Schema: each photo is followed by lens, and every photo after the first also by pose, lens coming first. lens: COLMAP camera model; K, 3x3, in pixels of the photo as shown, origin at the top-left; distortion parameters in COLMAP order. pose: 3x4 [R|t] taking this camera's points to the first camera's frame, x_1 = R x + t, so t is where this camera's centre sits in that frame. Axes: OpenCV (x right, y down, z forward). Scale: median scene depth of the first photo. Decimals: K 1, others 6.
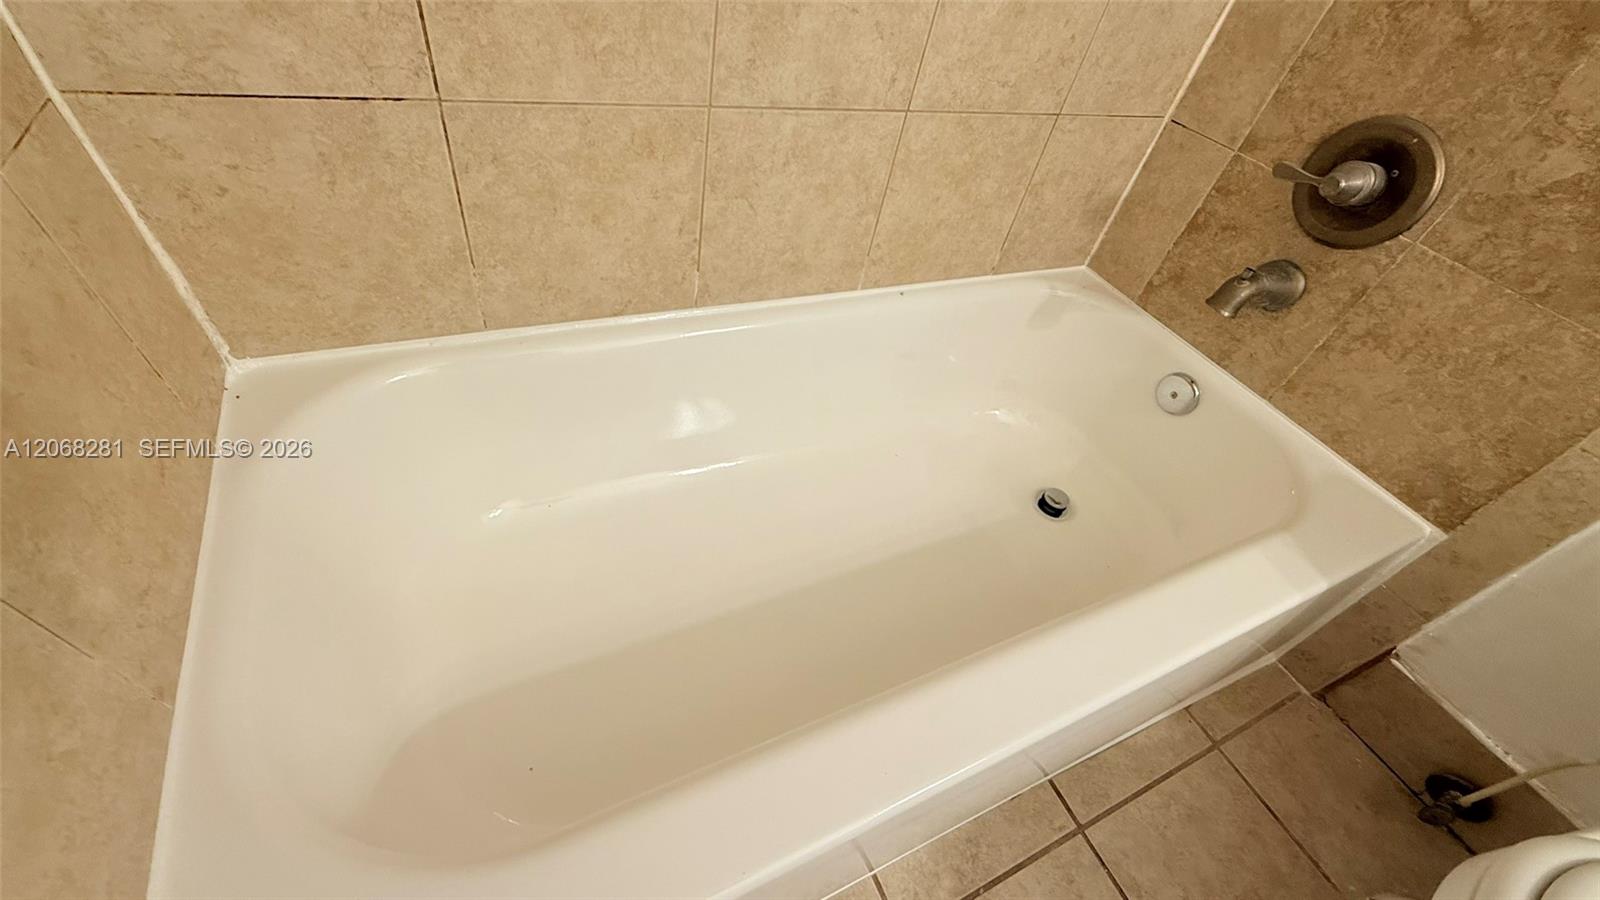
lens RADIAL K [[640.0, 0, 795.2], [0, 640.0, 444.6], [0, 0, 1]] dist [-0.002832, -0.000341]
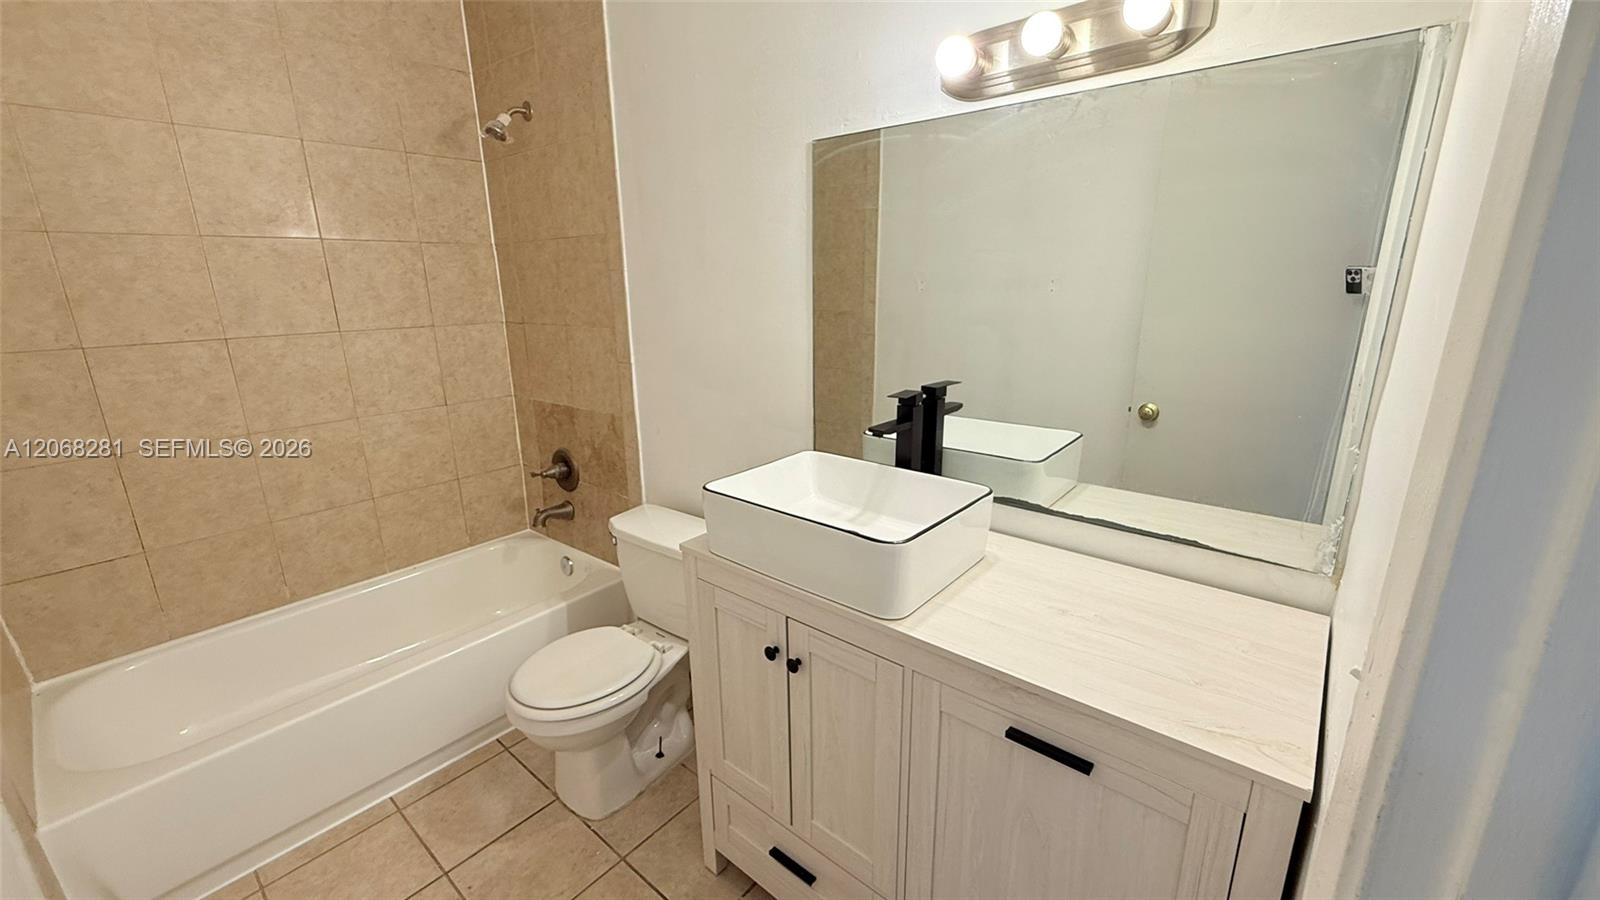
lens RADIAL K [[640.0, 0, 801.0], [0, 640.0, 447.6], [0, 0, 1]] dist [-0.002832, -0.000341]
pose [[0.887253, -0.281632, 0.365329, 0.834607], [0.420893, 0.818361, -0.391324, 1.049744], [-0.188762, 0.500968, 0.844630, -1.612508]]
